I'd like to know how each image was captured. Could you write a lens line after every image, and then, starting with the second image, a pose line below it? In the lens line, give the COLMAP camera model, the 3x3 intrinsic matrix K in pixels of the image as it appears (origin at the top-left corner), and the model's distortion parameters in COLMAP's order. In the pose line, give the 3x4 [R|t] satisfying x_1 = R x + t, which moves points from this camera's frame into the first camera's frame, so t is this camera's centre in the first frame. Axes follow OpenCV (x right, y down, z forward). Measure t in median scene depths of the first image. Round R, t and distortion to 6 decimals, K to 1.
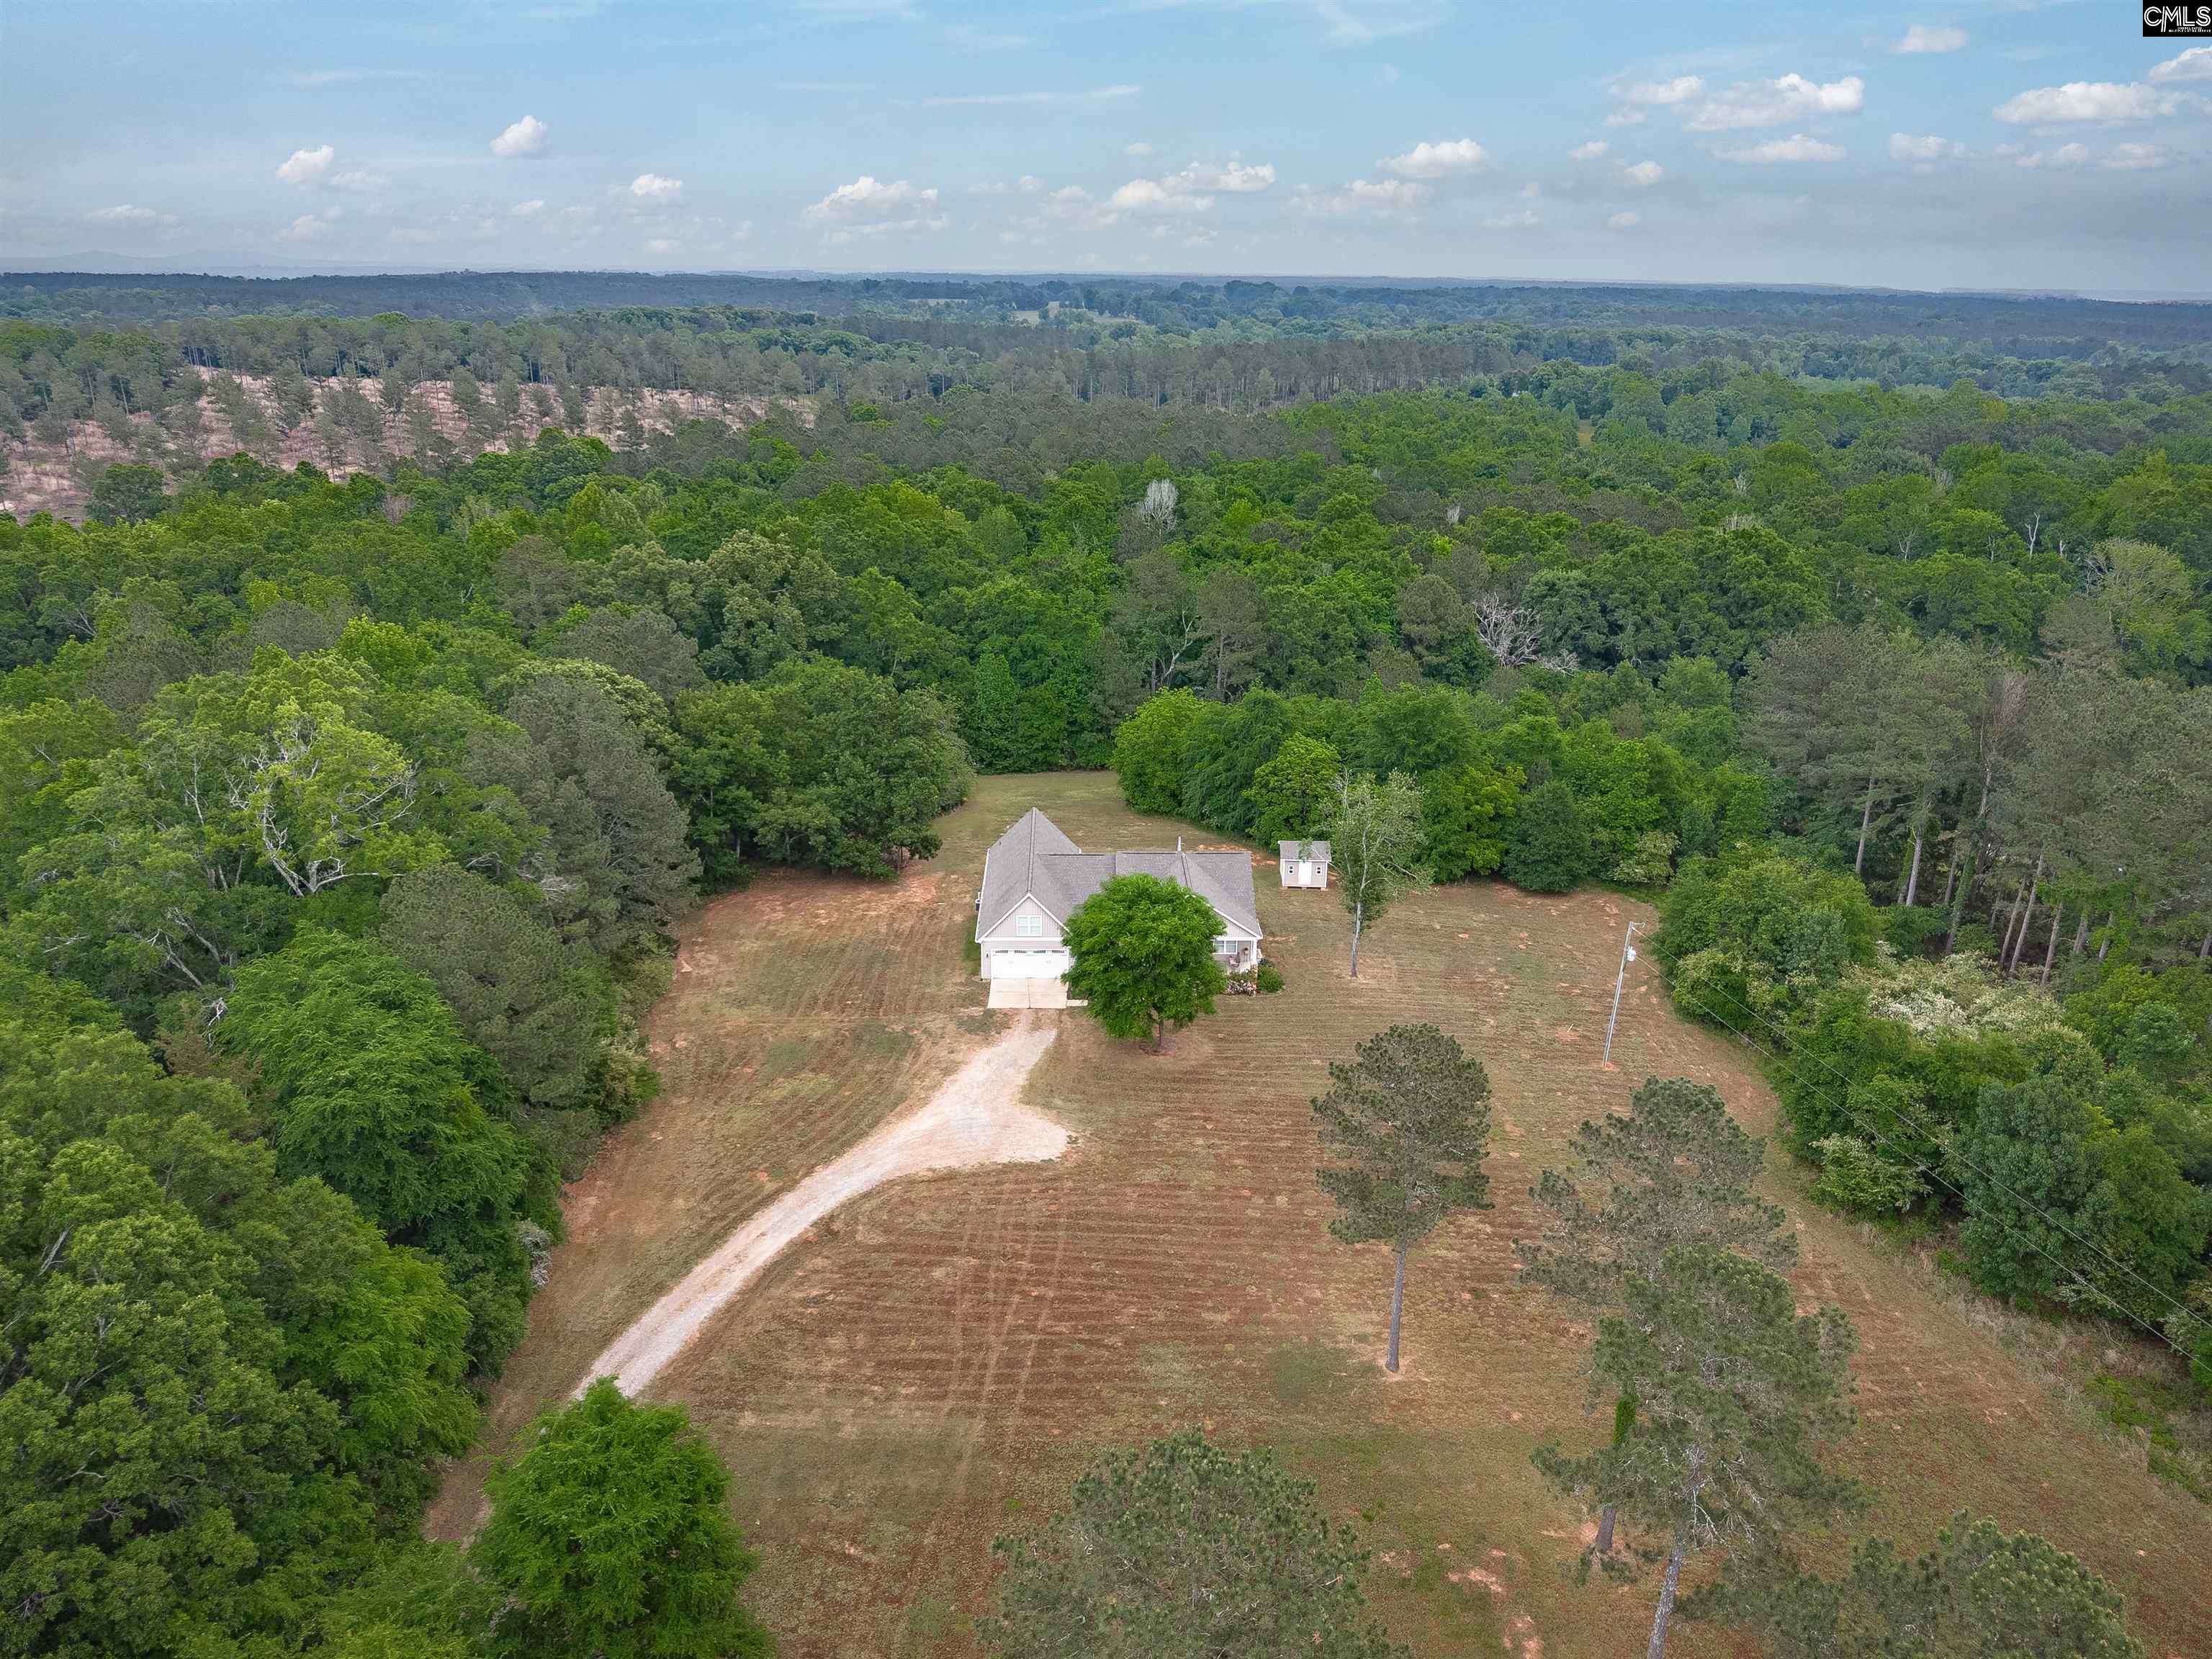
lens RADIAL K [[1517.4, 0, 1096.7], [0, 1517.4, 824.6], [0, 0, 1]] dist [-0.000420, -0.026341]
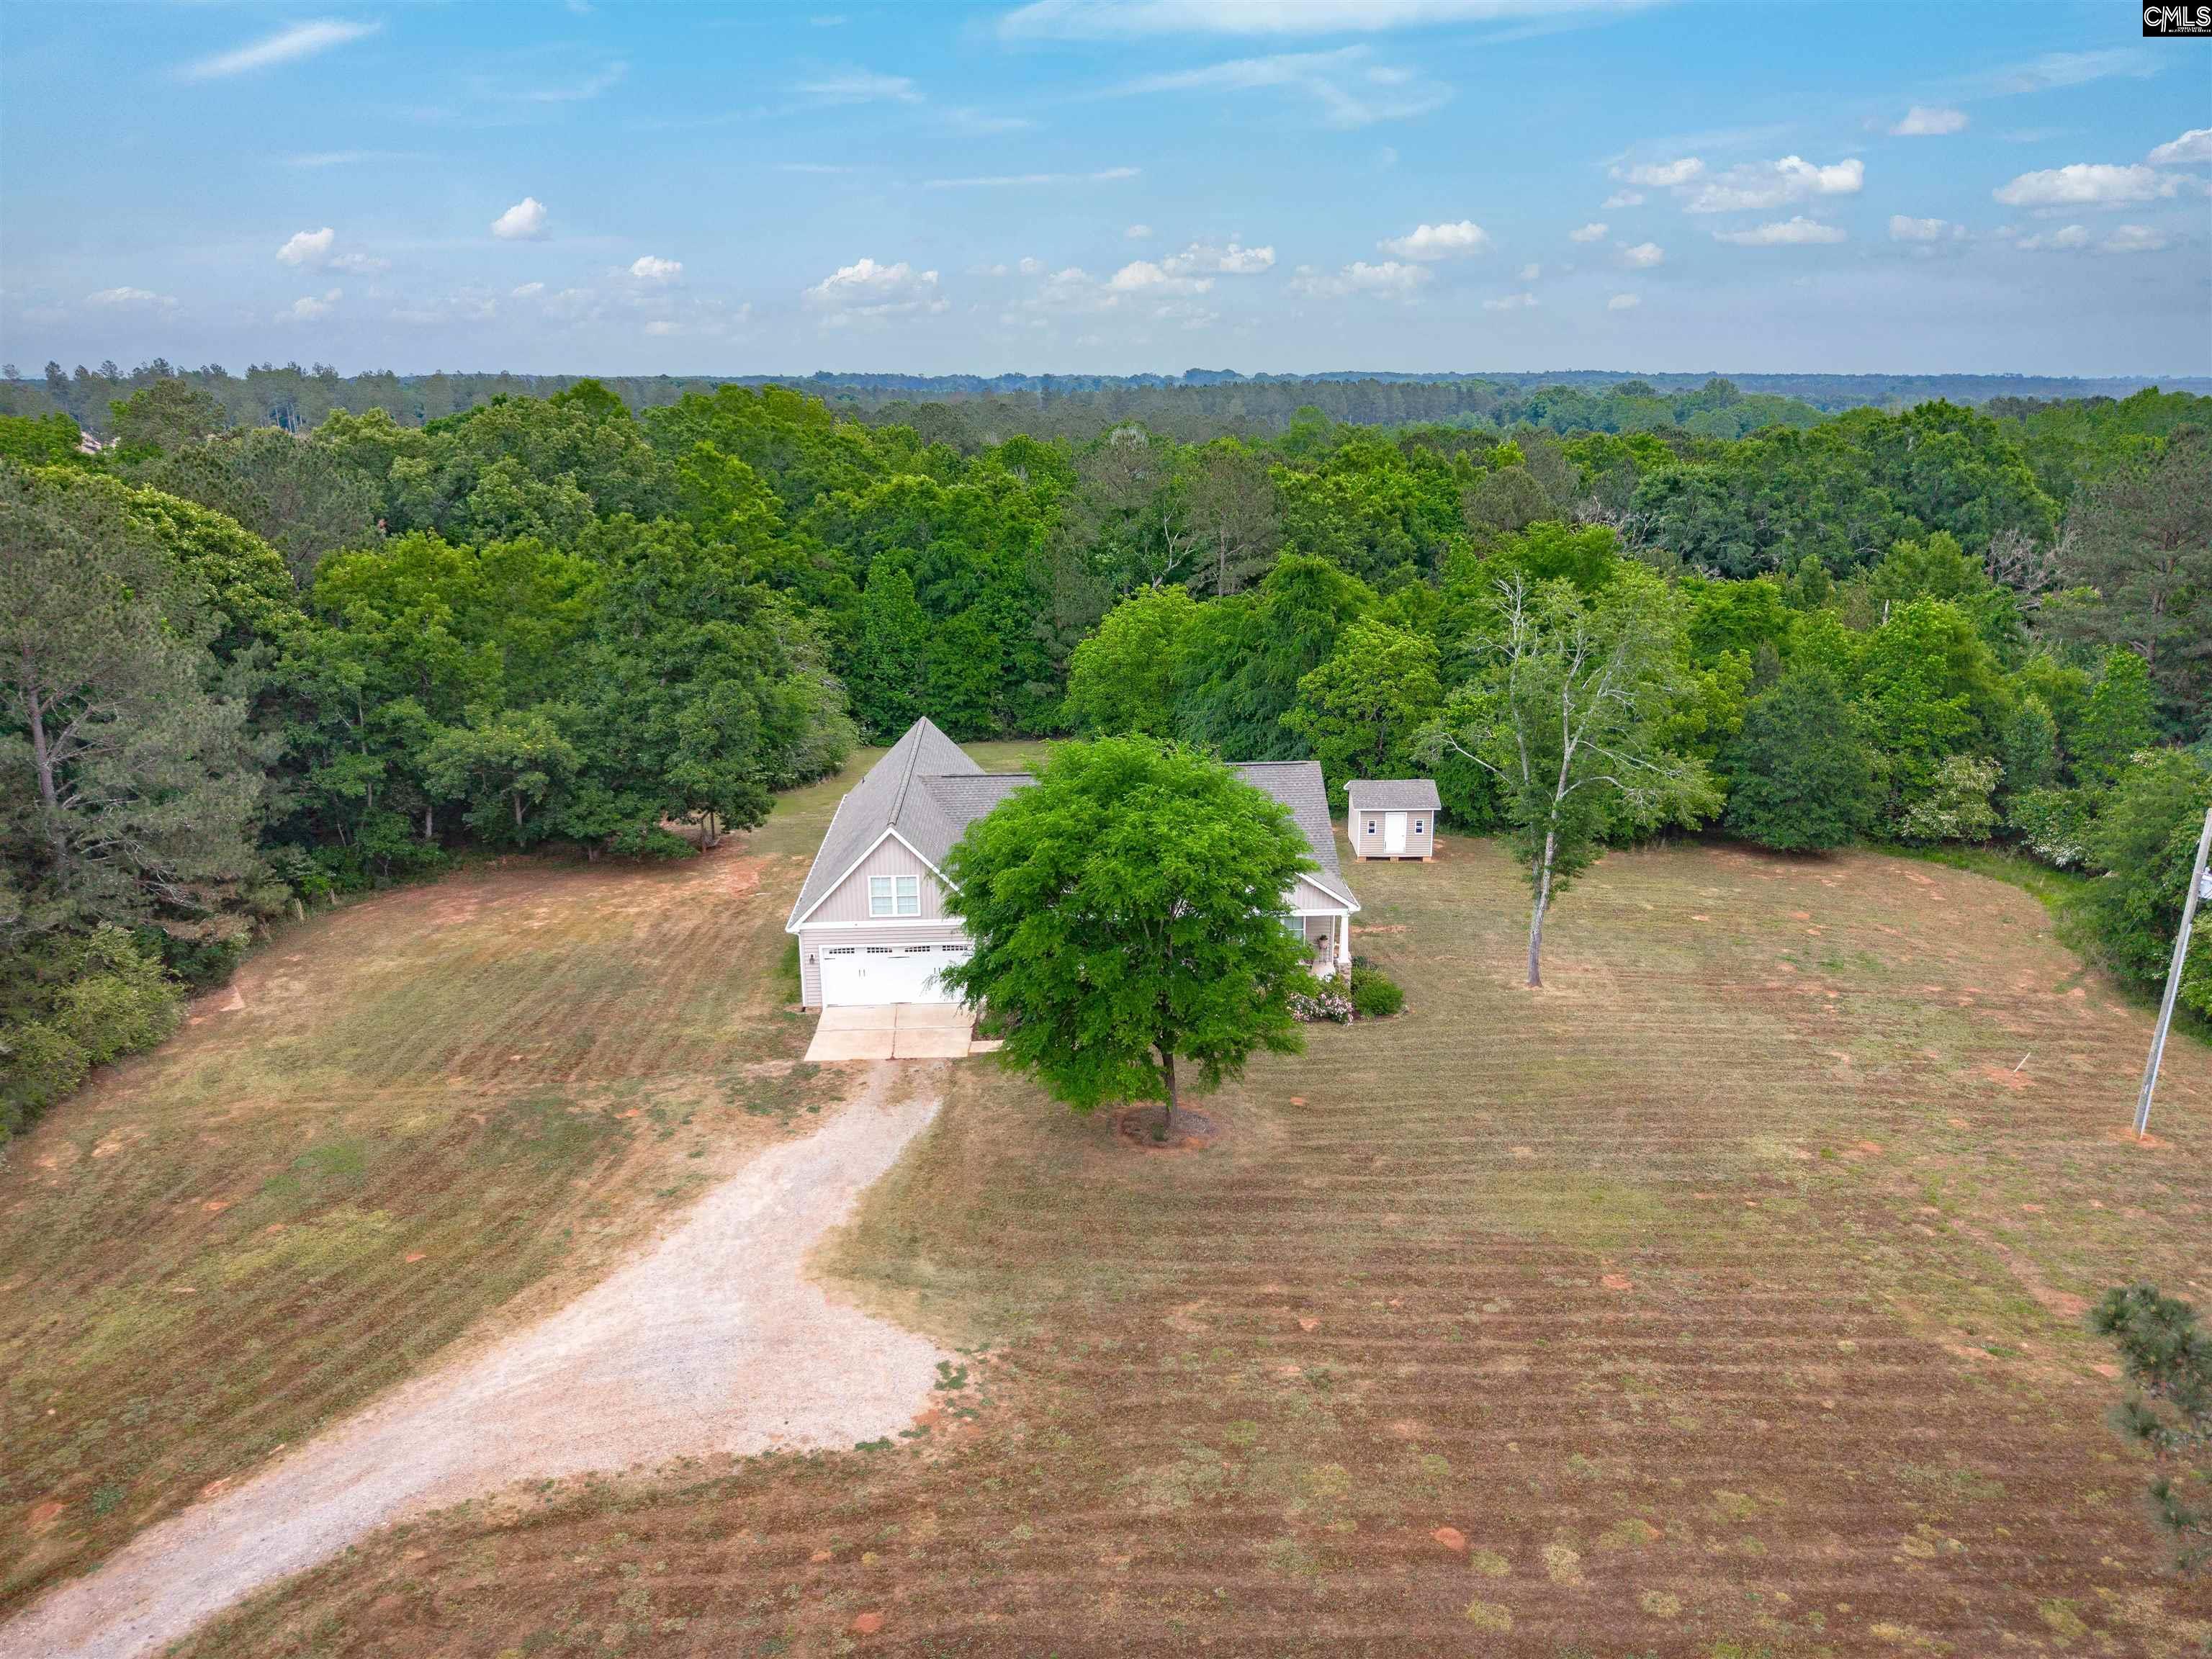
lens RADIAL K [[1517.4, 0, 1099.3], [0, 1517.4, 817.5], [0, 0, 1]] dist [-0.000420, -0.026341]
pose [[0.999447, -0.026131, 0.020549, 0.012184], [0.027656, 0.996585, -0.077807, 0.074180], [-0.018446, 0.078333, 0.996757, 0.452833]]
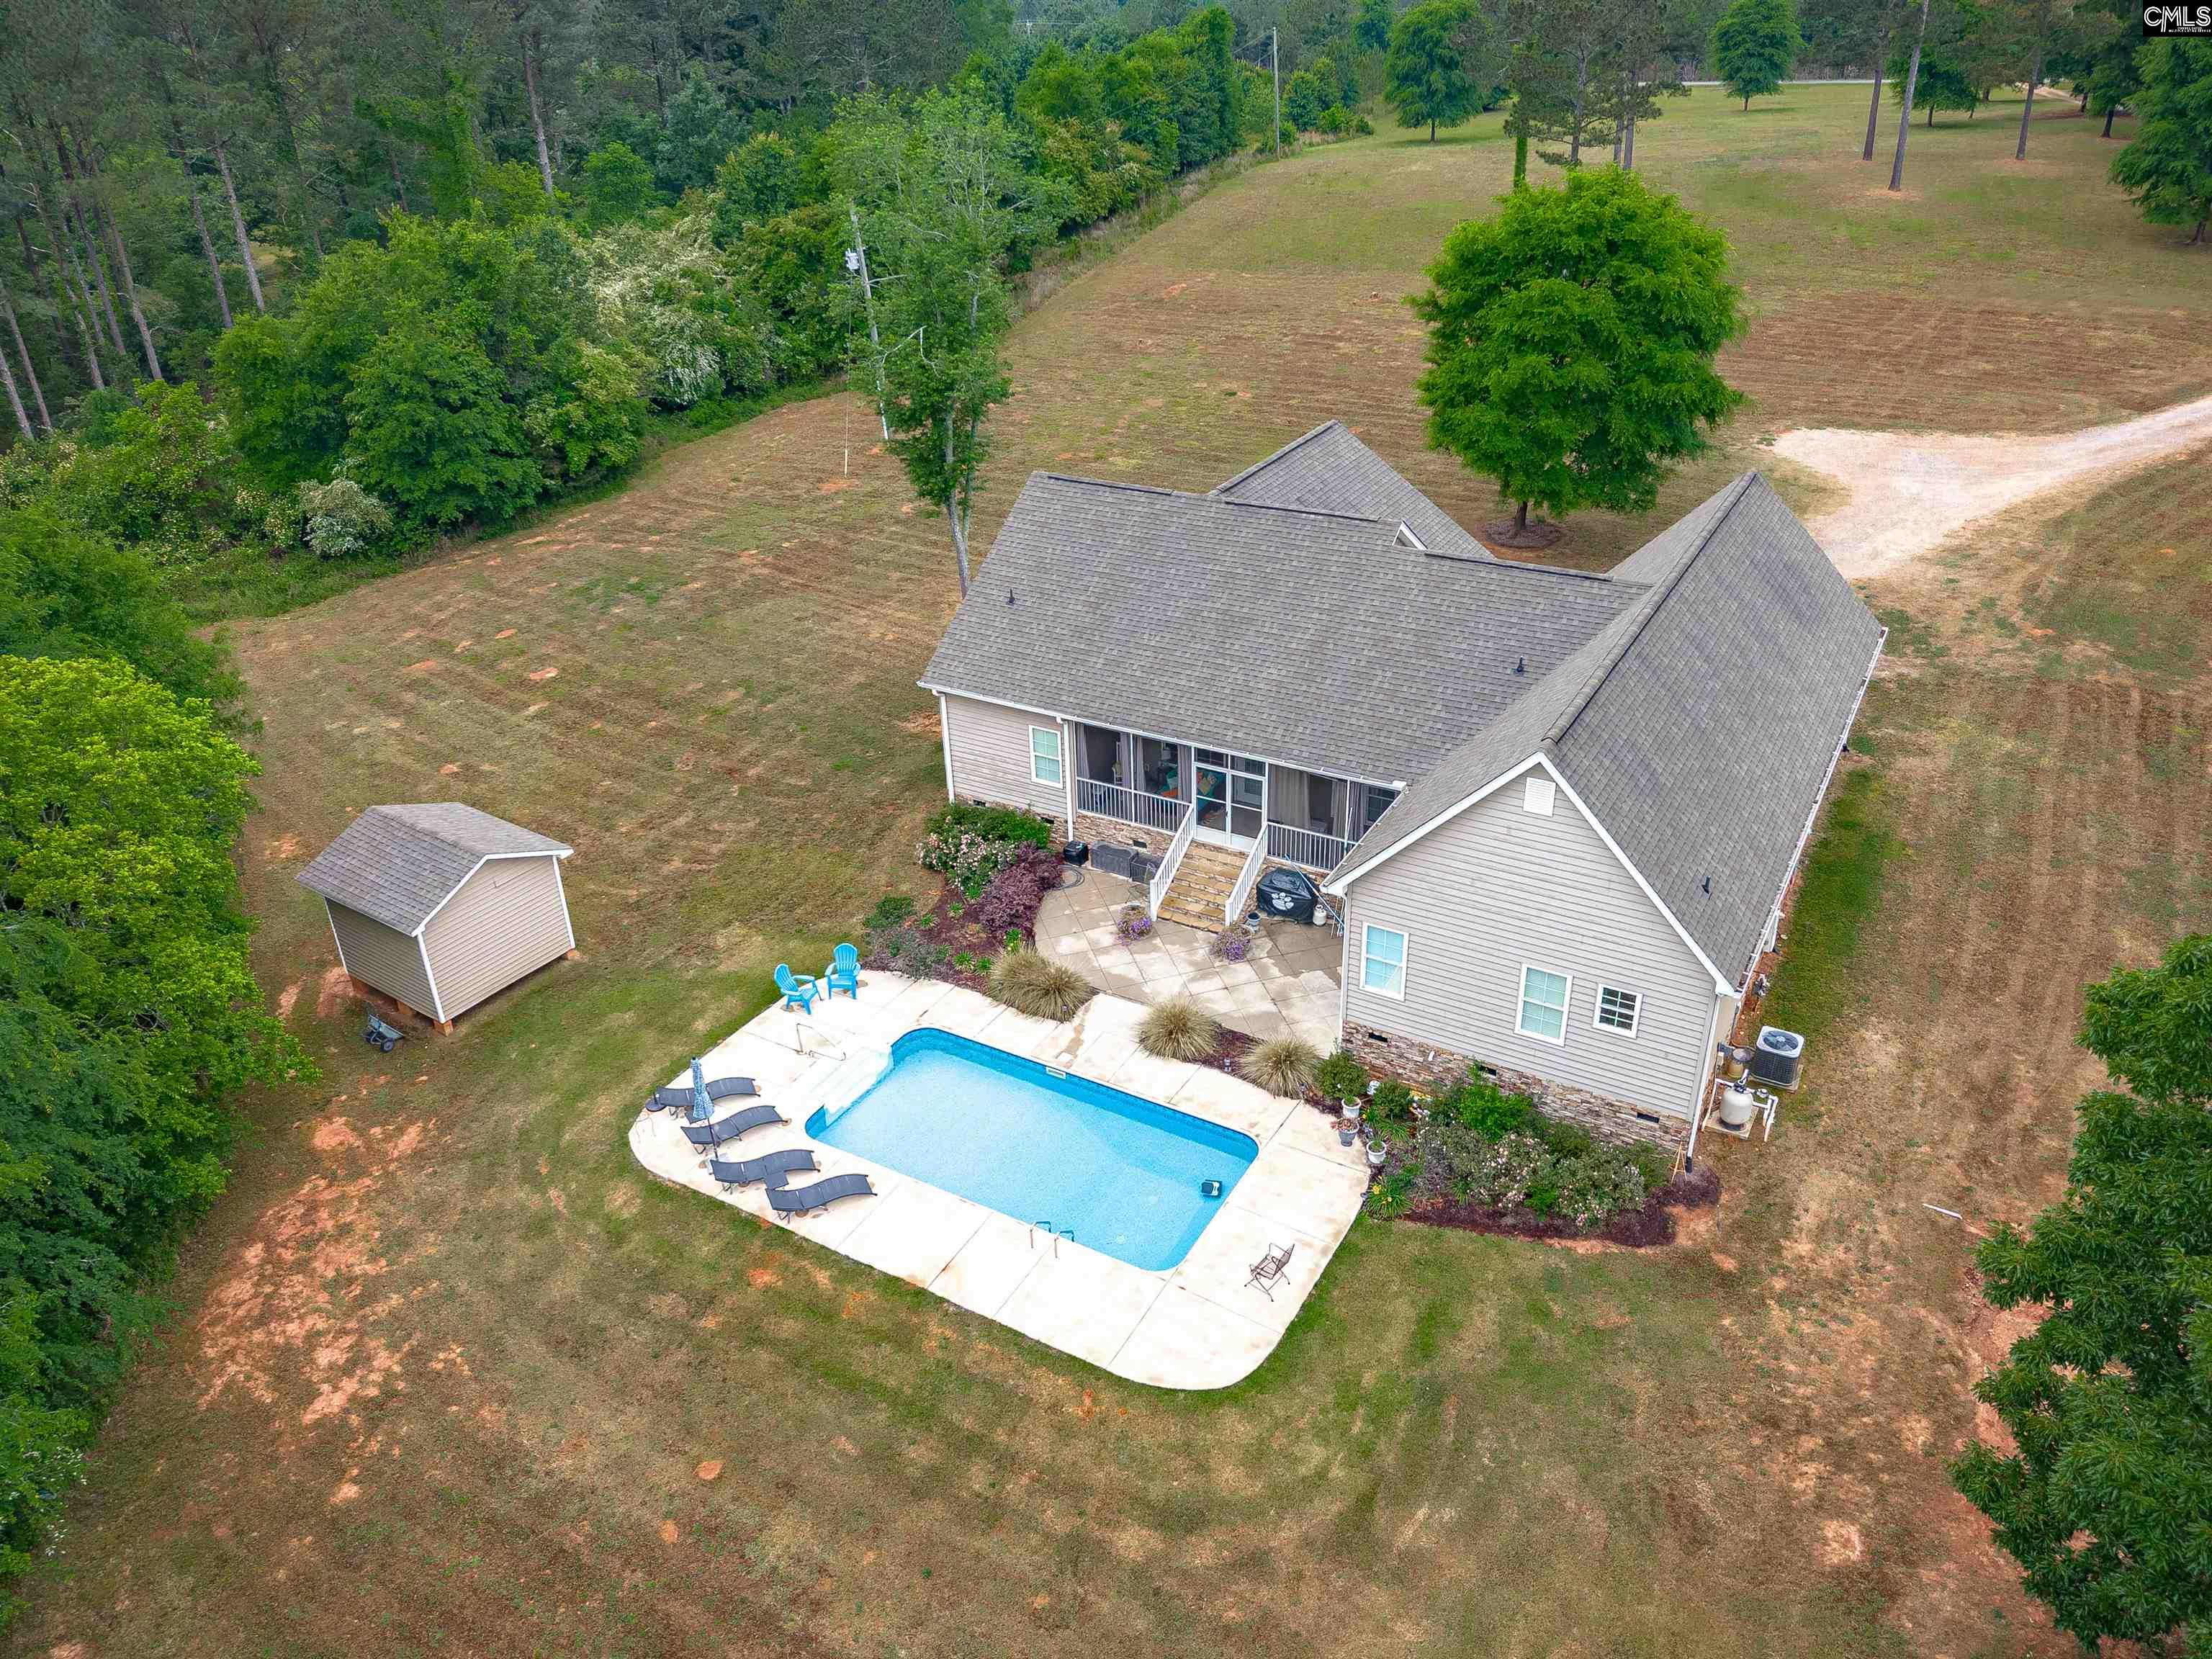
lens RADIAL K [[1517.4, 0, 1097.4], [0, 1517.4, 822.6], [0, 0, 1]] dist [-0.000420, -0.026341]
pose [[-0.844146, -0.257014, 0.470491, -0.092727], [0.209017, 0.650373, 0.730292, -0.176859], [-0.493690, 0.714814, -0.495289, 1.181666]]
